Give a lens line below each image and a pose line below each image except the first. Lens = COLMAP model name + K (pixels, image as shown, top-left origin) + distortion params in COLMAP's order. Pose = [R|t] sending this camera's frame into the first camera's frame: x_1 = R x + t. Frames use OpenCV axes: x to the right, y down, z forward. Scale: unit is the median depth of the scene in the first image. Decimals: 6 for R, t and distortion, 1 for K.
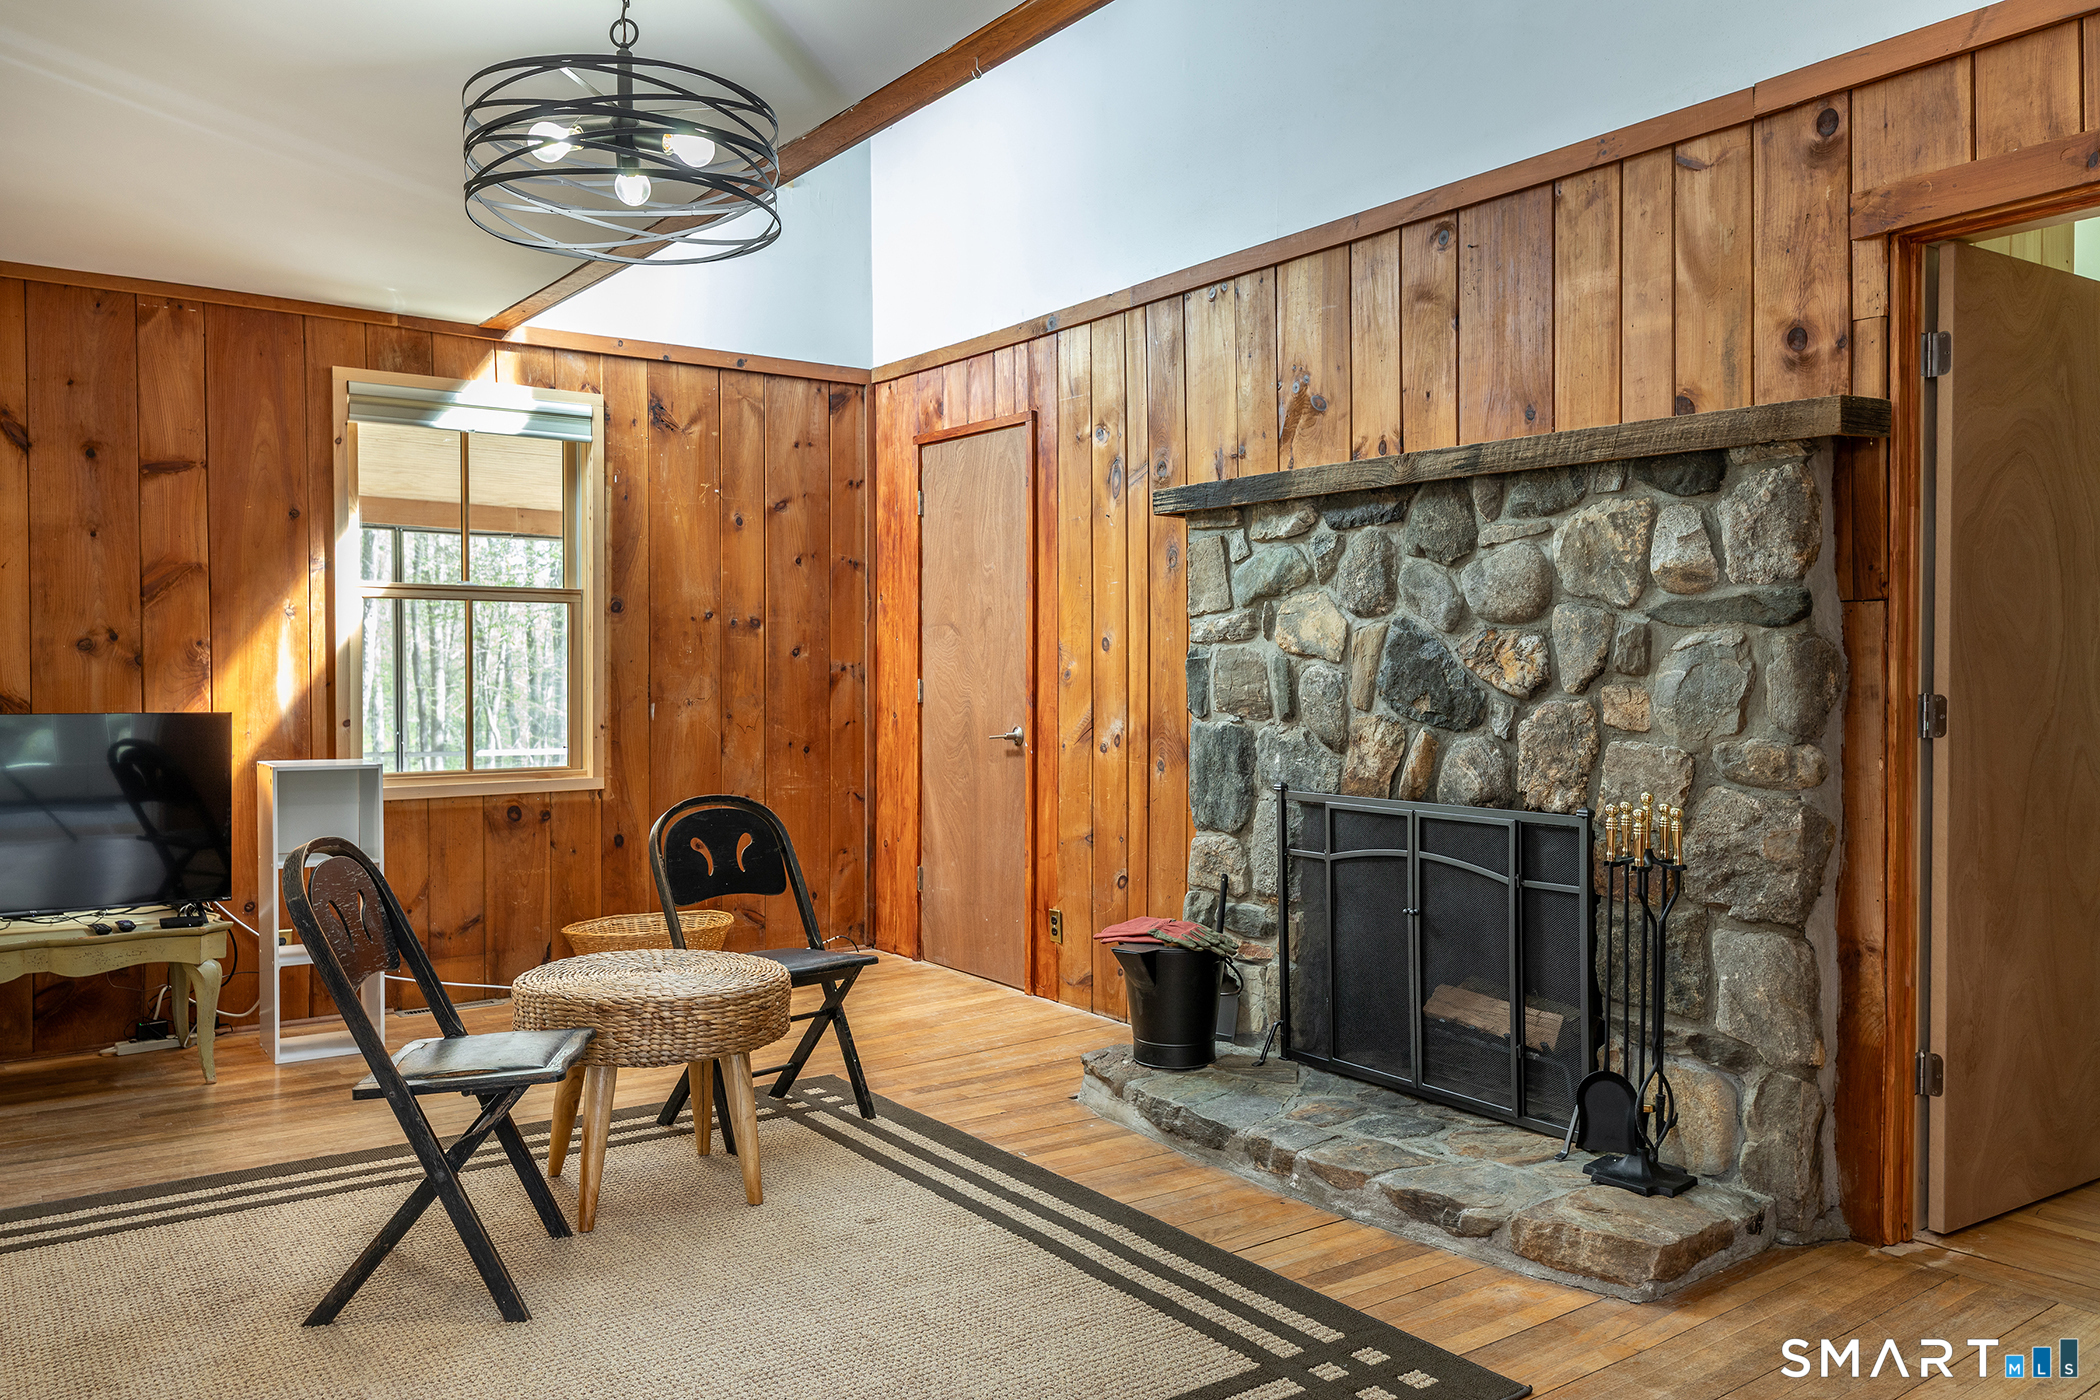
lens RADIAL K [[1521.9, 0, 1043.5], [0, 1521.9, 687.8], [0, 0, 1]] dist [0.026951, -0.020011]
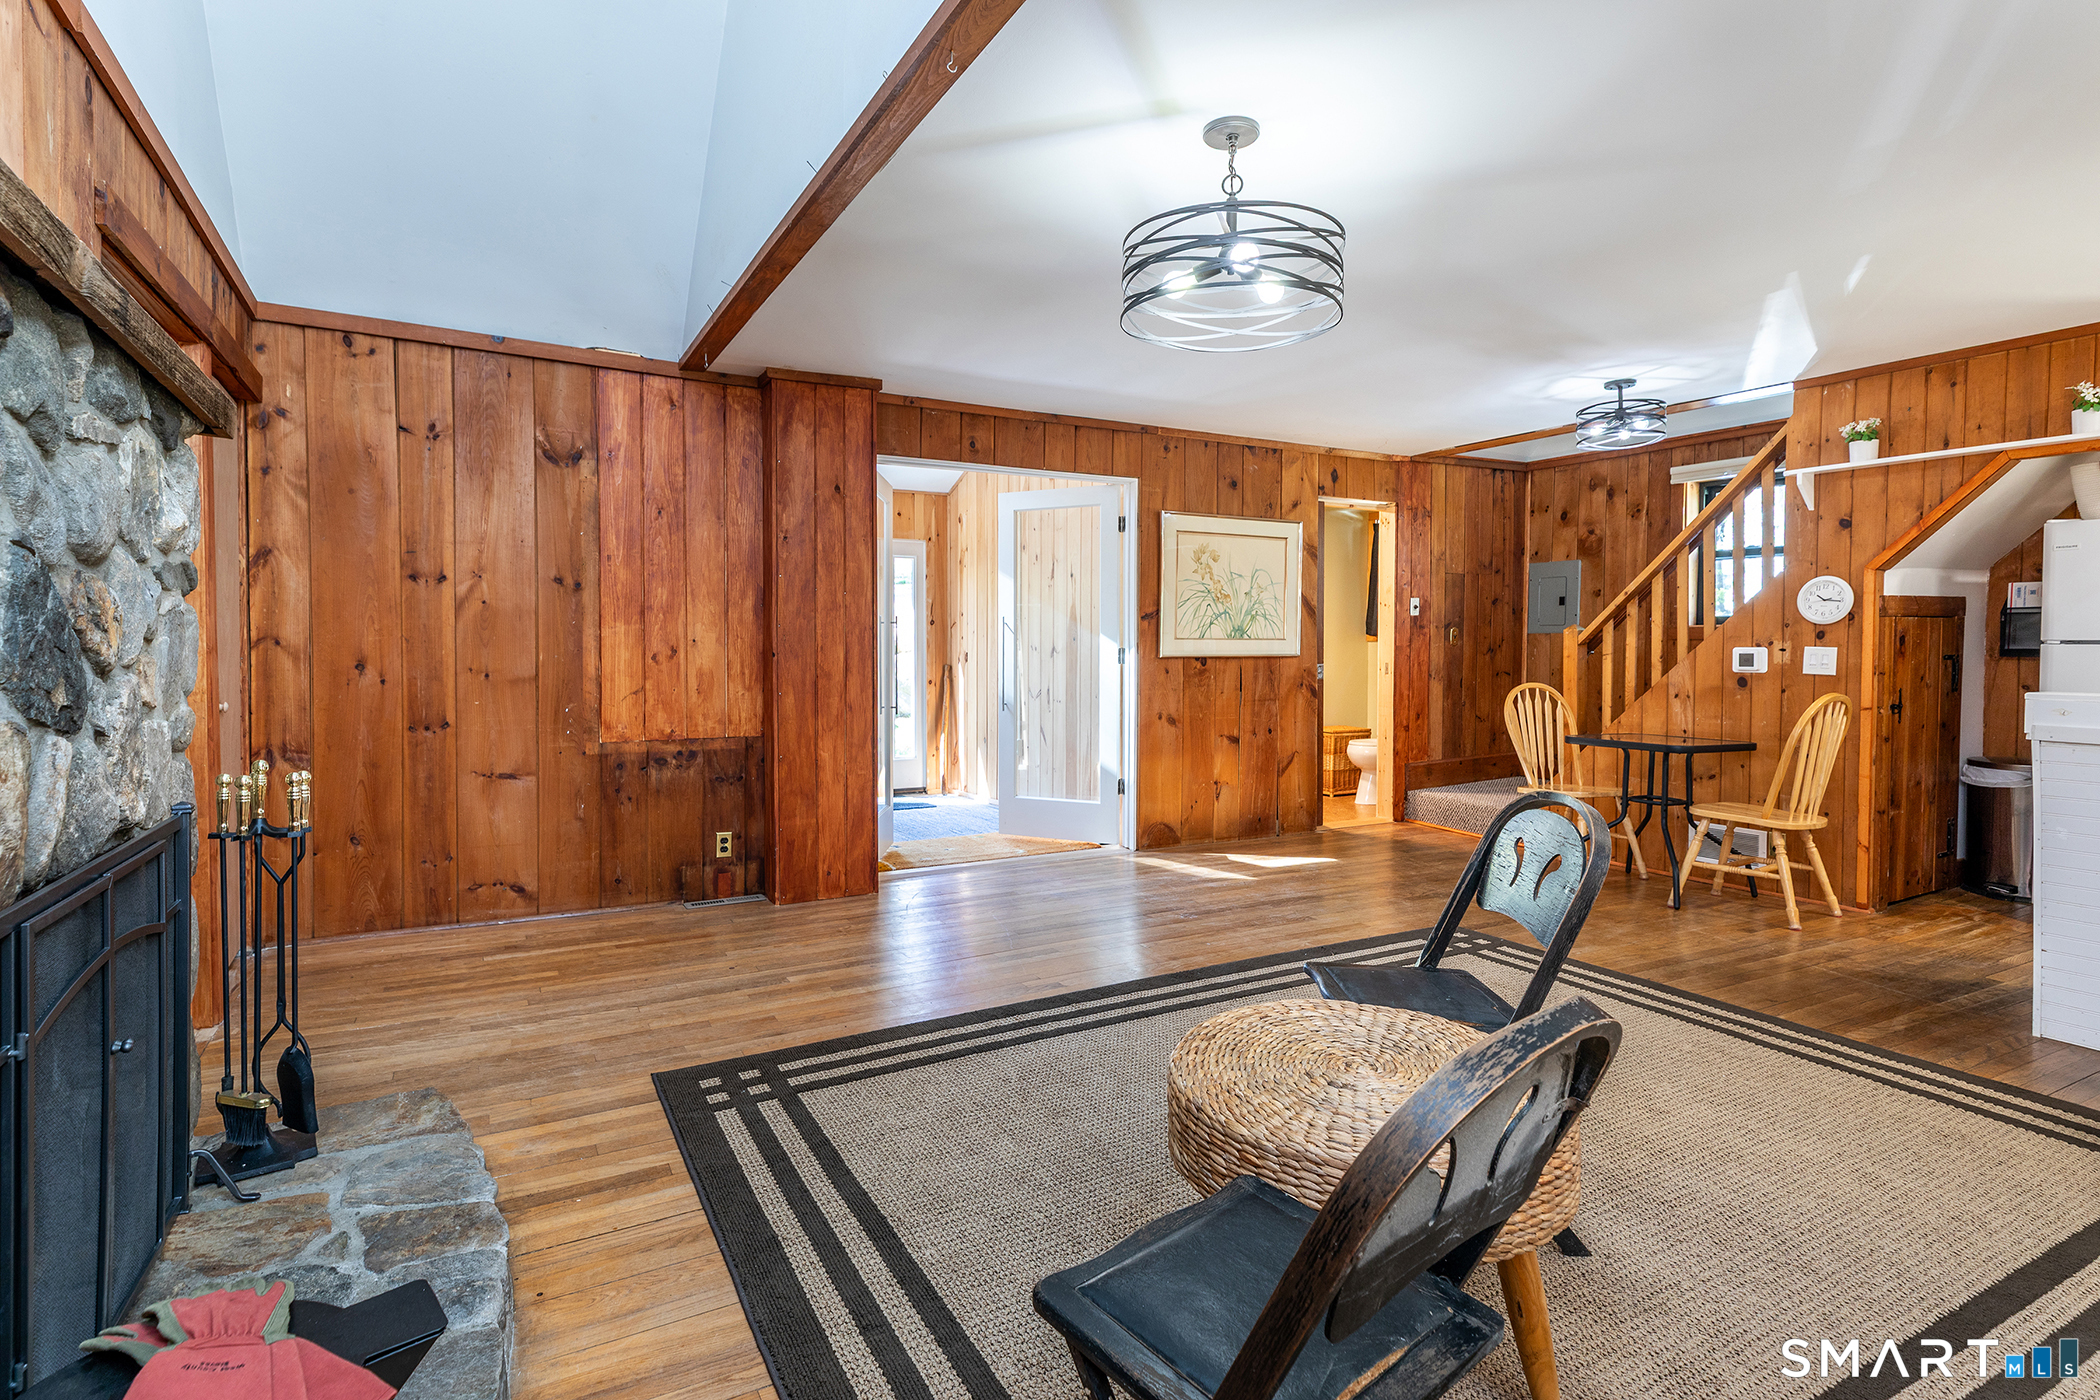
lens RADIAL K [[1038.6, 0, 1016.2], [0, 1038.6, 673.2], [0, 0, 1]] dist [0.018461, -0.000745]
pose [[-0.990938, -0.000957, 0.134314, -0.143487], [0.004120, 0.999287, 0.037520, -0.009214], [-0.134254, 0.037733, -0.990228, 1.270345]]
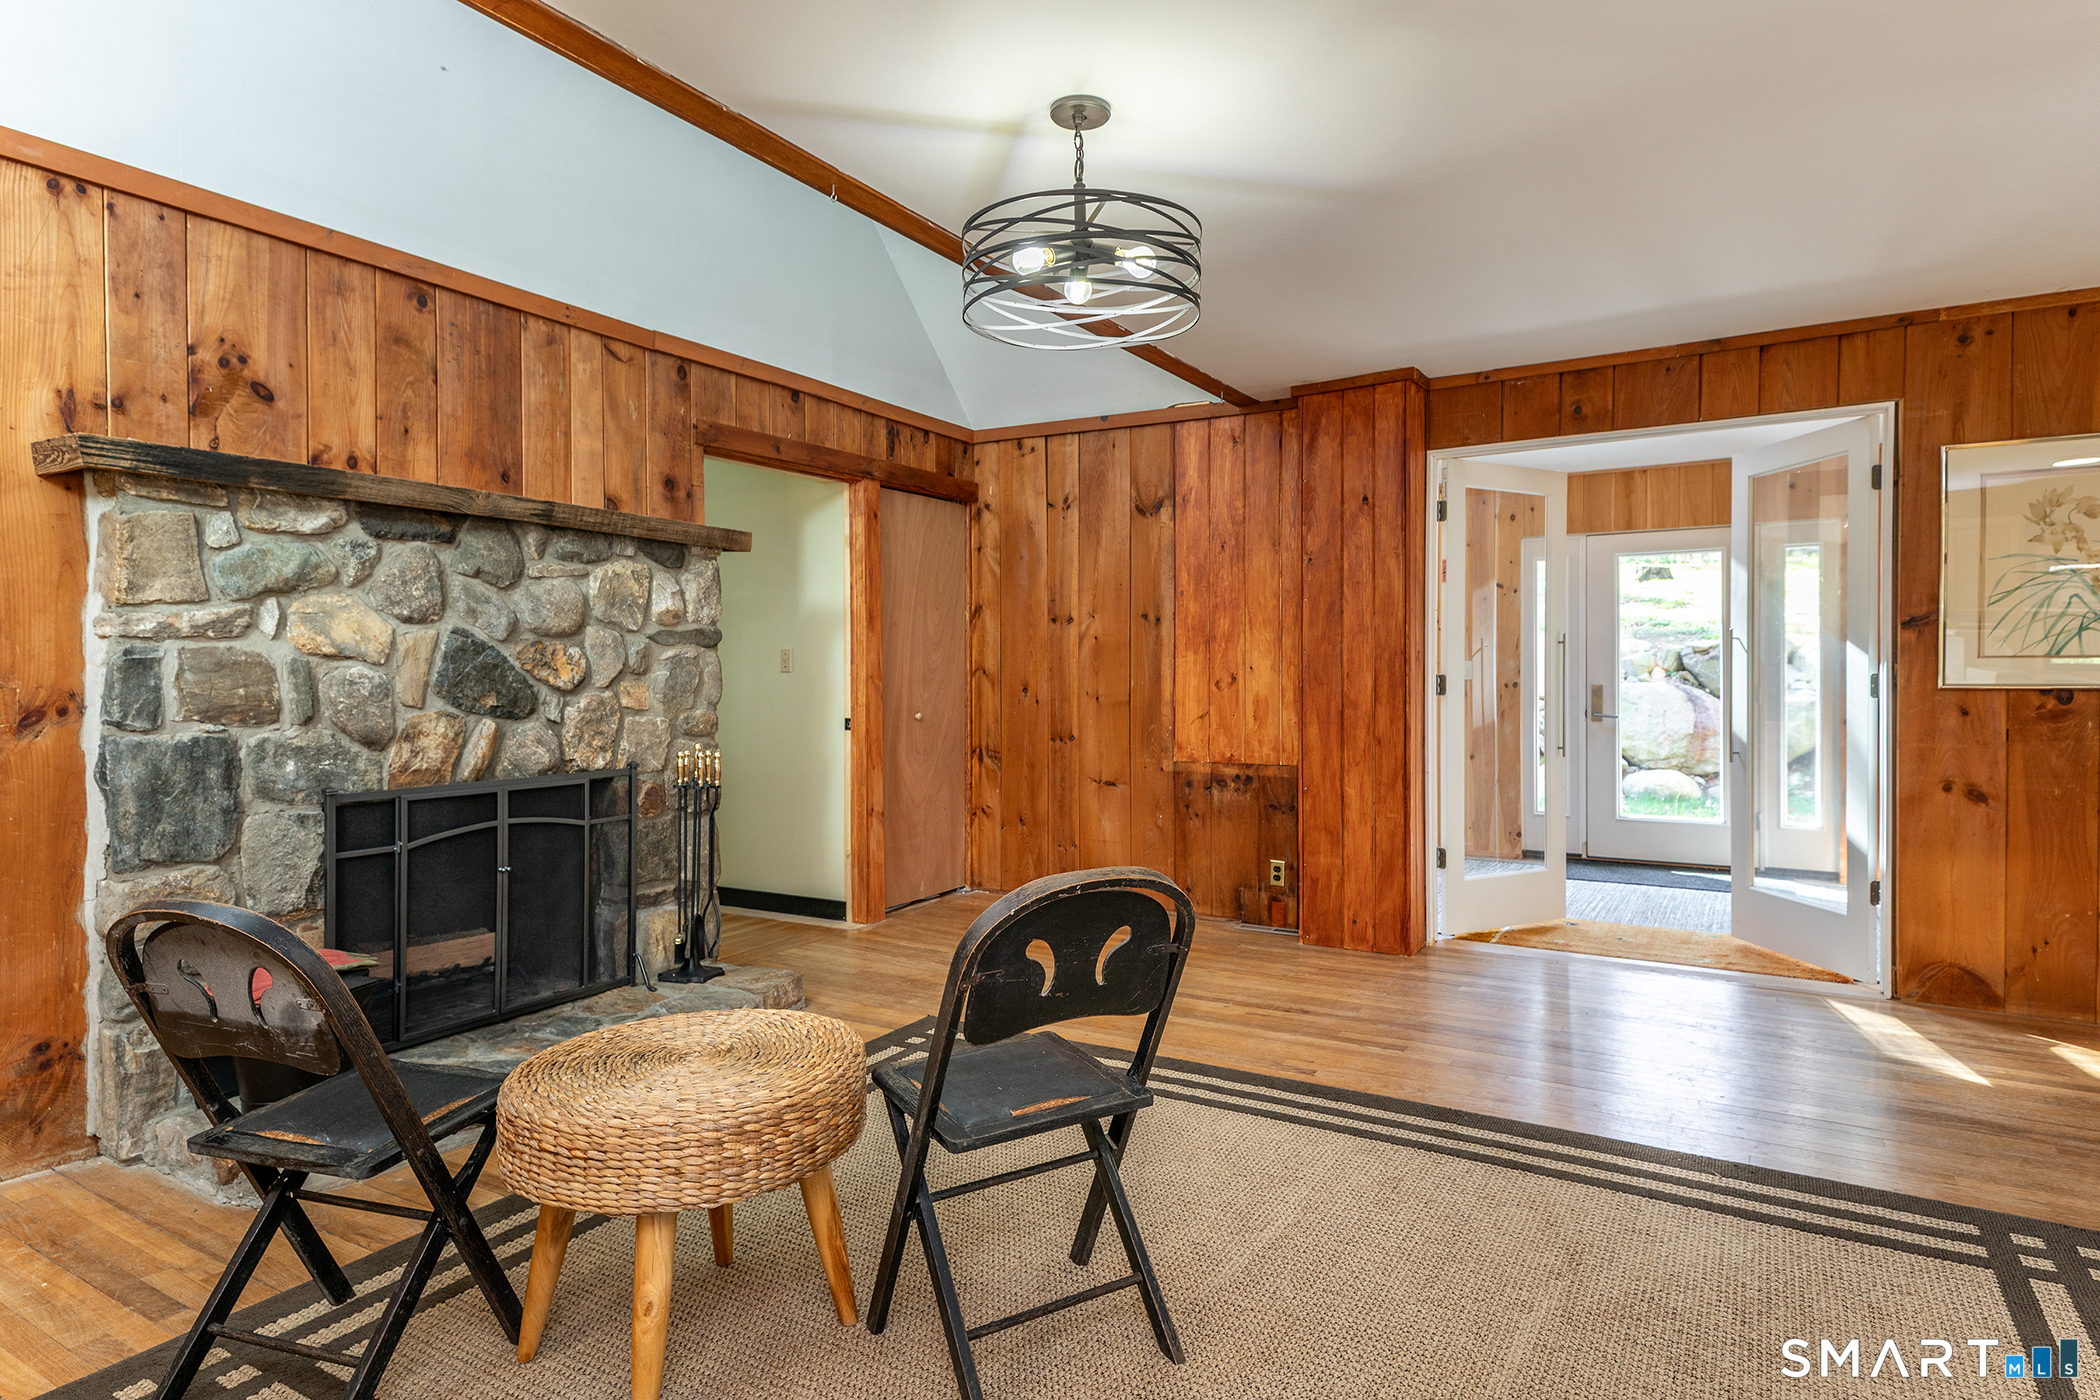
lens RADIAL K [[1164.1, 0, 1055.4], [0, 1164.1, 686.8], [0, 0, 1]] dist [0.030520, -0.008438]
pose [[-0.389580, -0.006092, 0.920972, -0.749314], [0.017402, 0.999751, 0.013974, -0.004537], [-0.920828, 0.021471, -0.389377, 0.901696]]
